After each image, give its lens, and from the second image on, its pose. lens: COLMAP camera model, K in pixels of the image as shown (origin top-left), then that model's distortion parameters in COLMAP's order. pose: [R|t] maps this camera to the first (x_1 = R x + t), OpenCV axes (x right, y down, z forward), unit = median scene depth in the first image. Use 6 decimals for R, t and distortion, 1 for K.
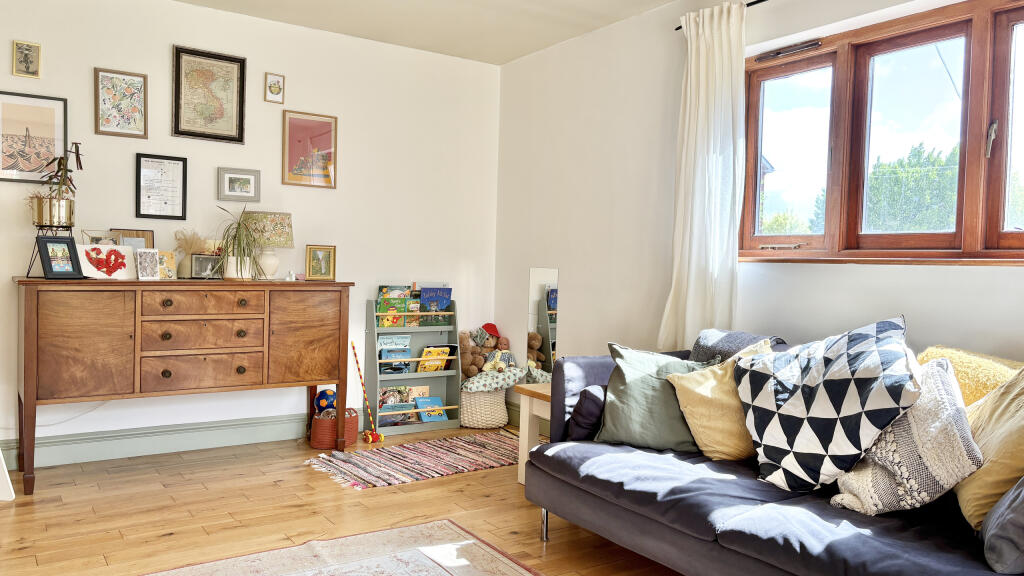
lens RADIAL K [[765.9, 0, 506.0], [0, 765.9, 289.1], [0, 0, 1]] dist [-0.000394, 0.000308]
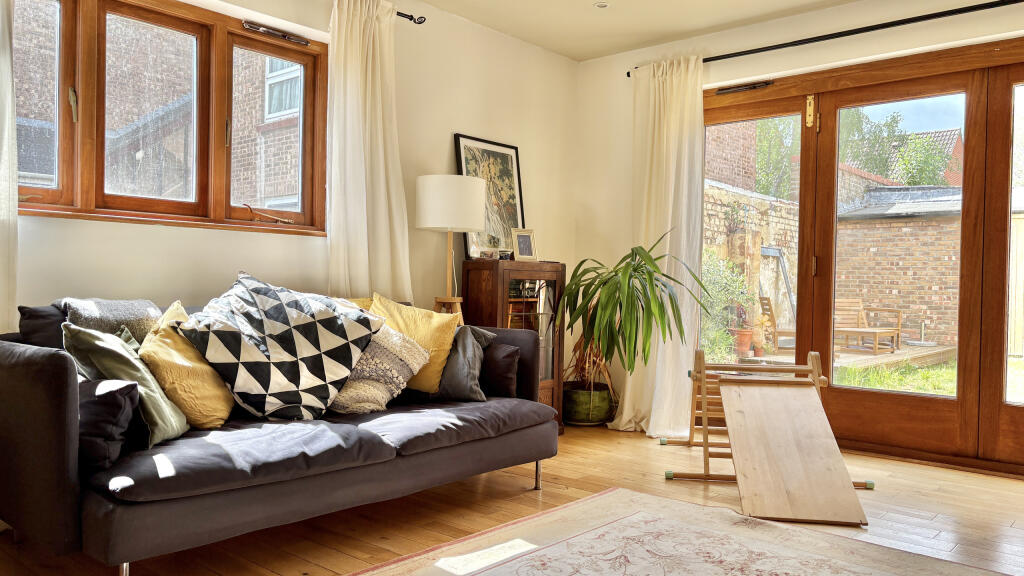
lens RADIAL K [[765.9, 0, 506.0], [0, 765.9, 289.1], [0, 0, 1]] dist [-0.000394, 0.000308]
pose [[-0.254080, -0.043599, 0.966200, -0.805465], [-0.001700, 0.999002, 0.044632, 0.007676], [-0.967182, 0.009698, -0.253900, 0.977191]]
